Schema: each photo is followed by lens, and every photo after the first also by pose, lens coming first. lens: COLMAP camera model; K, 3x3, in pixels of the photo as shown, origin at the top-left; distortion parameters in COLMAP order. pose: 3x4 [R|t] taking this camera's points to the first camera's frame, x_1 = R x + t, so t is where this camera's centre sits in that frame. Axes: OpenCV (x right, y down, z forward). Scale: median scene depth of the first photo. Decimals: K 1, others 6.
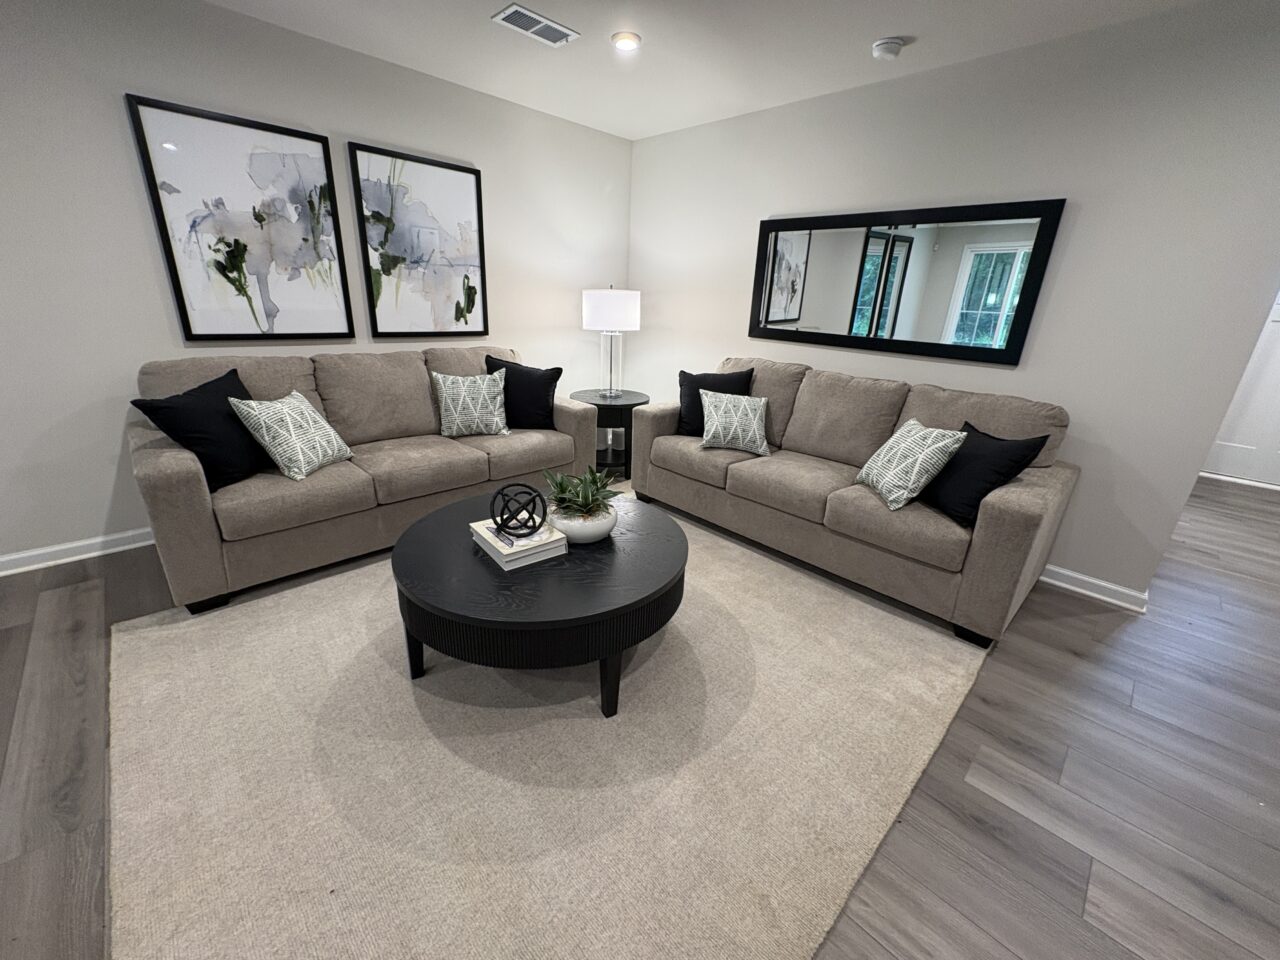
lens RADIAL K [[514.4, 0, 638.5], [0, 514.4, 481.9], [0, 0, 1]] dist [0.002902, 0.000161]
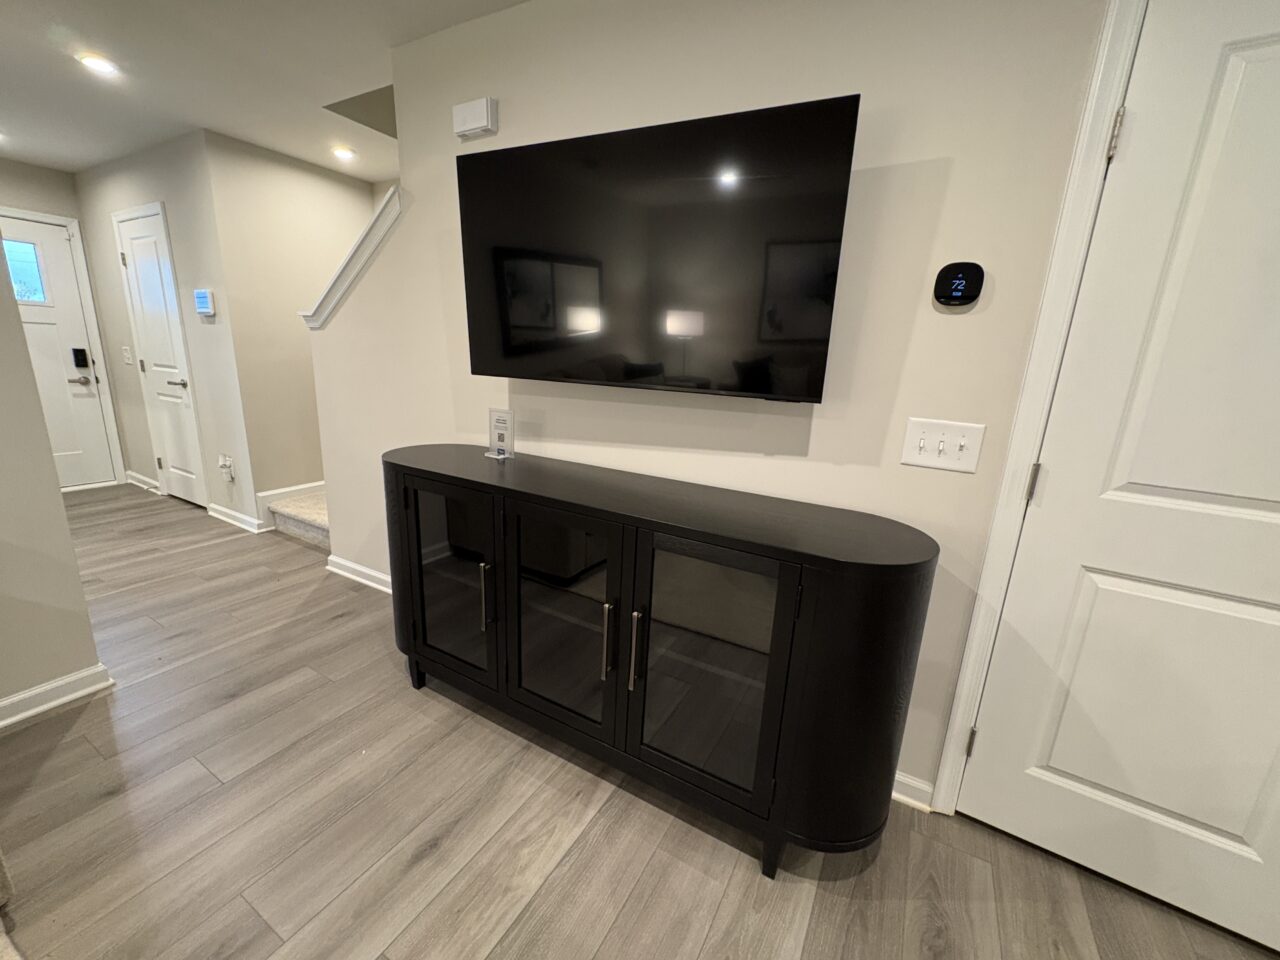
lens RADIAL K [[514.4, 0, 638.4], [0, 514.4, 479.6], [0, 0, 1]] dist [0.002902, 0.000161]
pose [[-0.273803, -0.282971, 0.919216, 0.116415], [0.265499, 0.896366, 0.355020, -0.095745], [-0.924415, 0.341256, -0.170299, 0.281690]]
